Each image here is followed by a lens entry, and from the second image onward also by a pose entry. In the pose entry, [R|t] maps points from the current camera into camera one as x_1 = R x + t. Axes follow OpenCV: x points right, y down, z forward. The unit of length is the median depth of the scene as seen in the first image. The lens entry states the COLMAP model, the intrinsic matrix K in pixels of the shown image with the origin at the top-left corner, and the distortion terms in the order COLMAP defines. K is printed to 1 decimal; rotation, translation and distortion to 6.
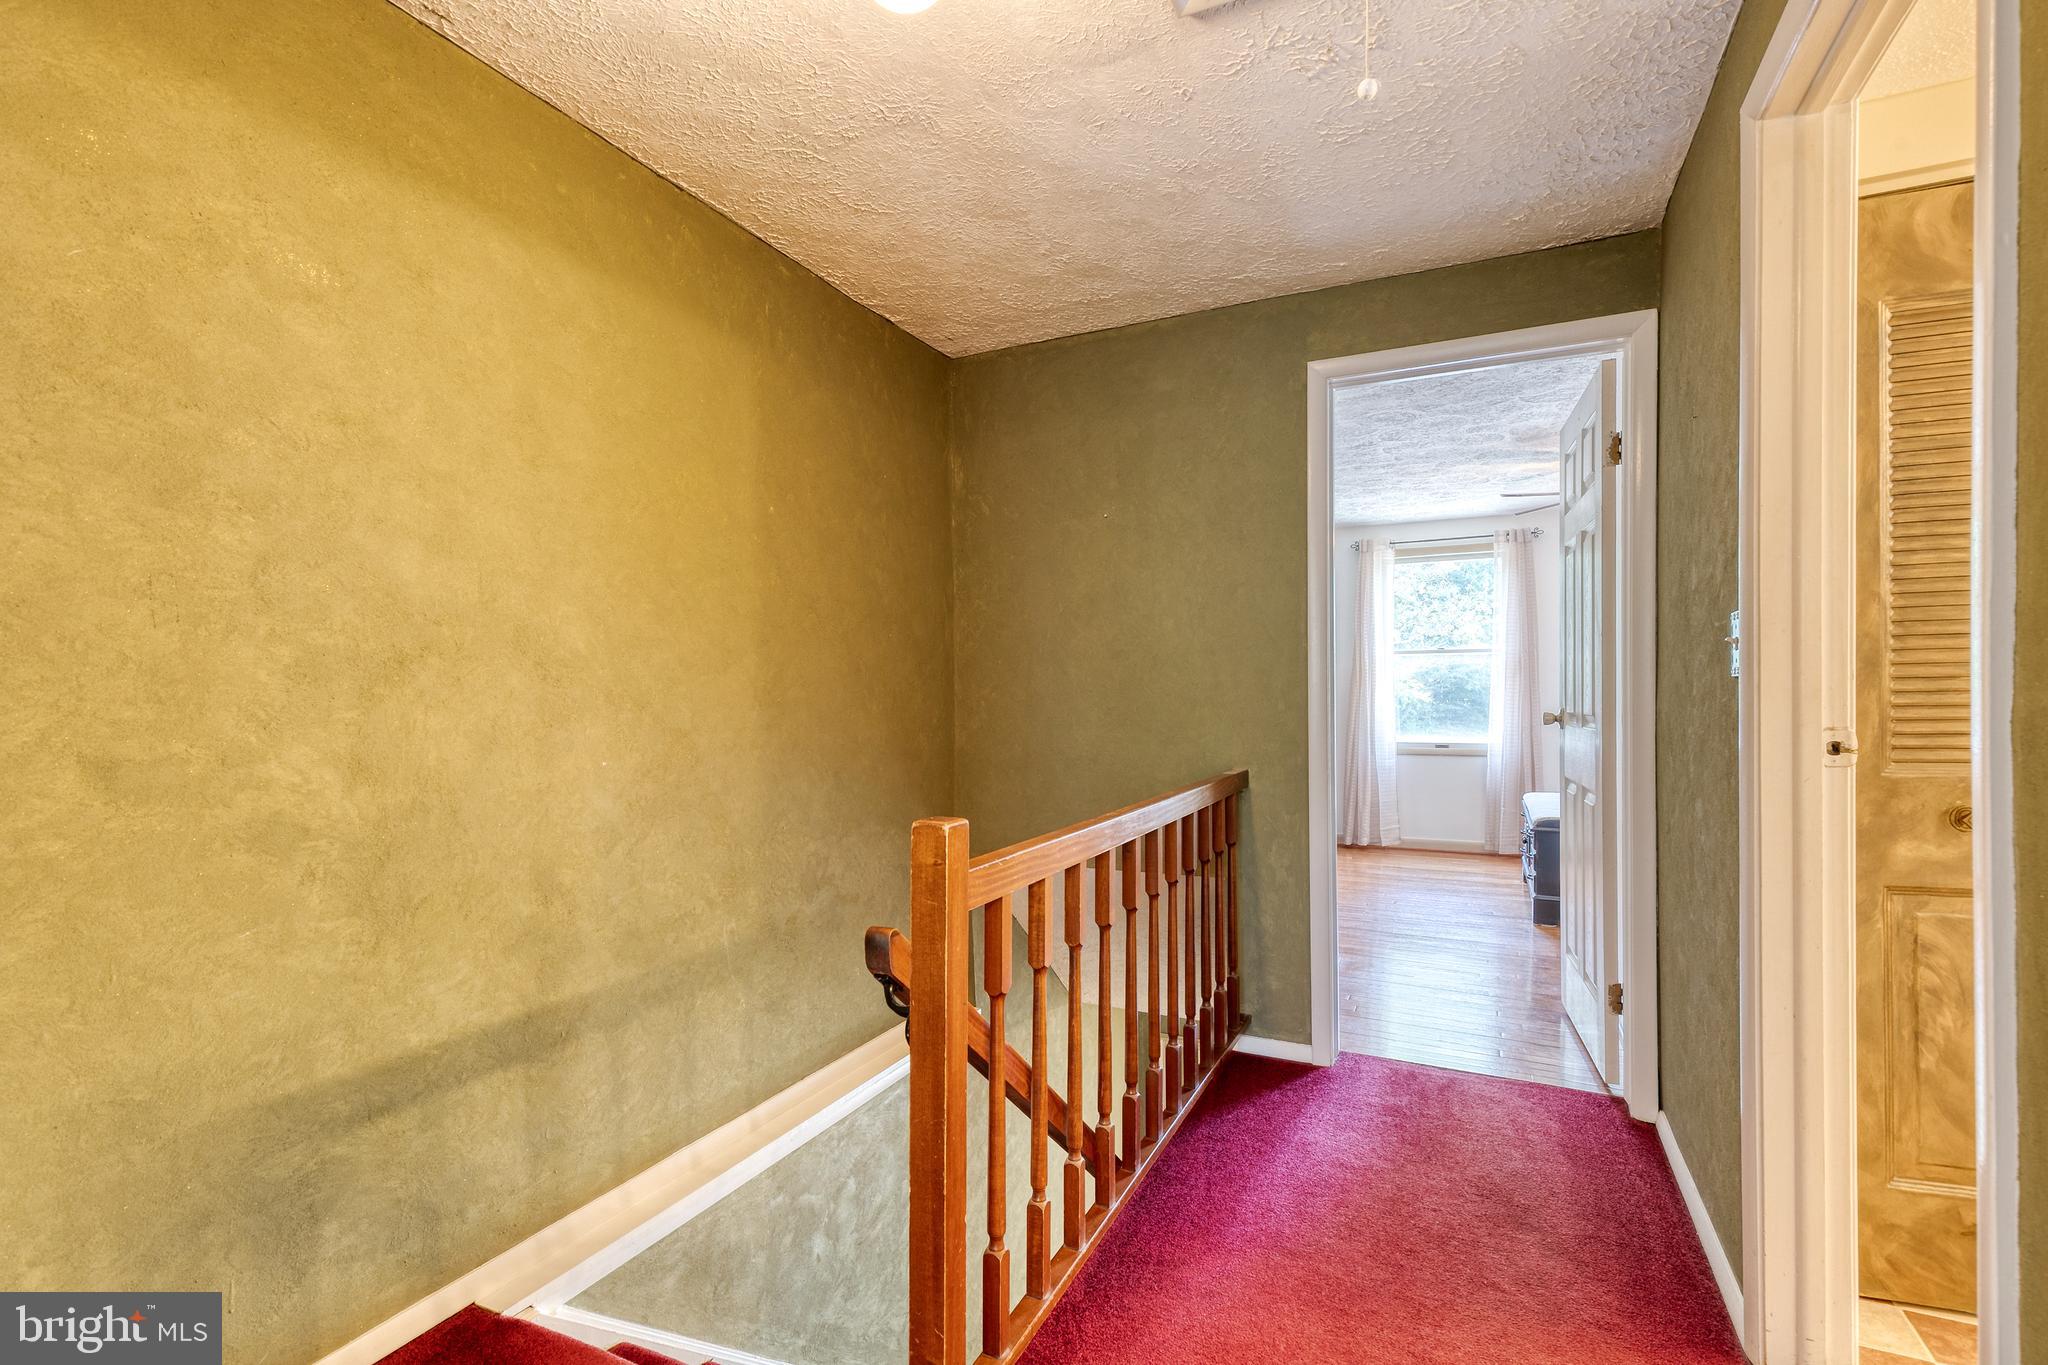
lens RADIAL K [[947.4, 0, 1026.1], [0, 947.4, 689.8], [0, 0, 1]] dist [0.009674, -0.001029]
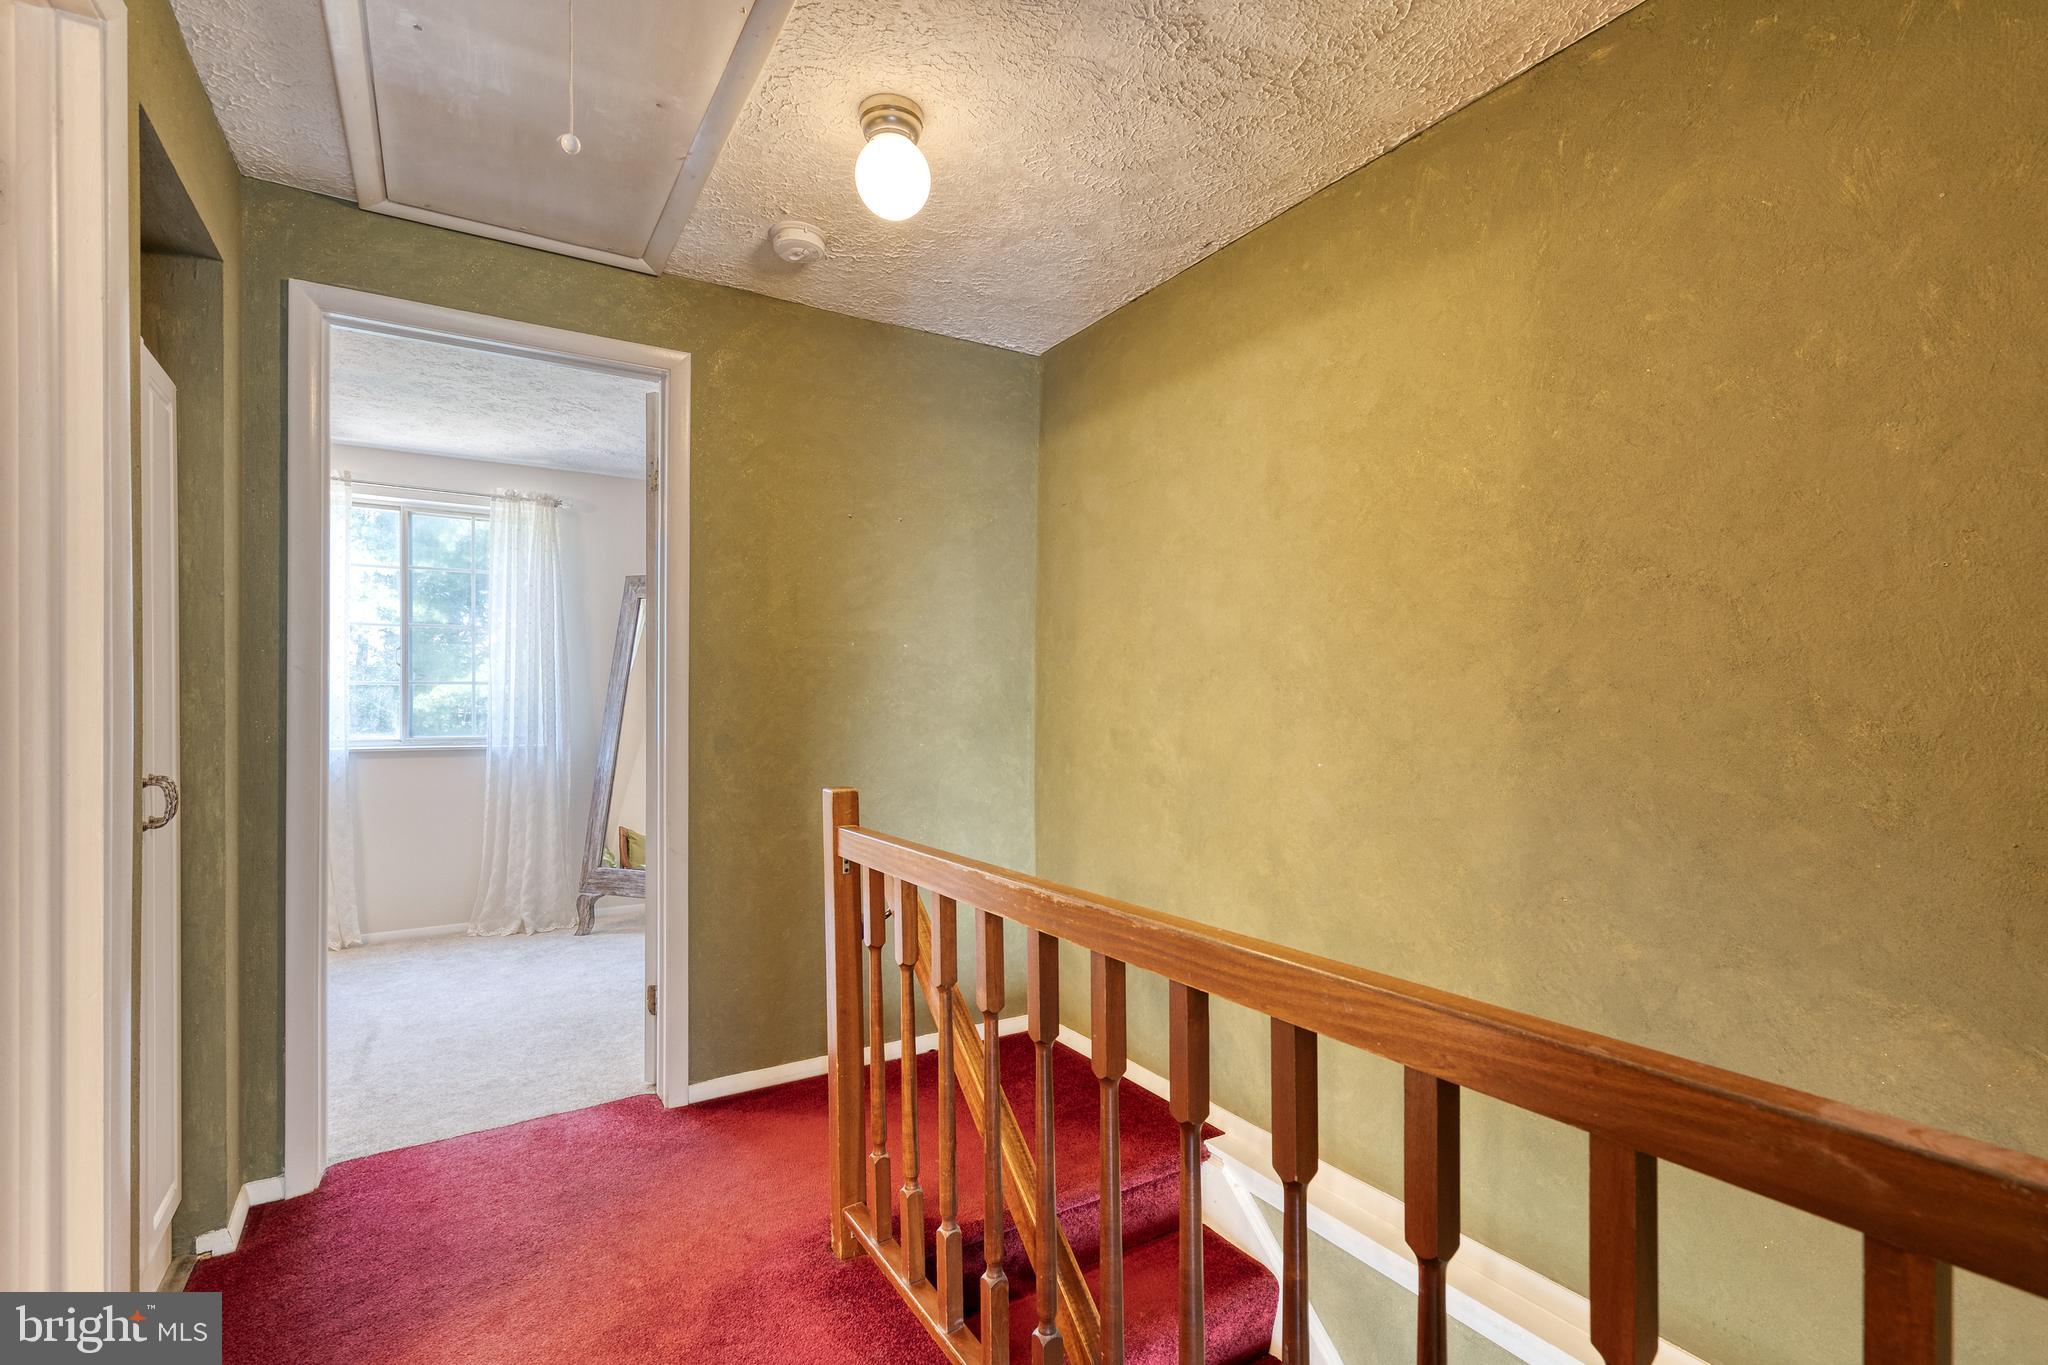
lens RADIAL K [[947.4, 0, 1029.8], [0, 947.4, 695.1], [0, 0, 1]] dist [0.009674, -0.001029]
pose [[-0.543276, -0.005697, -0.839535, 0.621822], [0.003777, 0.999950, -0.009230, 0.006280], [0.839545, -0.008185, -0.543228, 1.256088]]
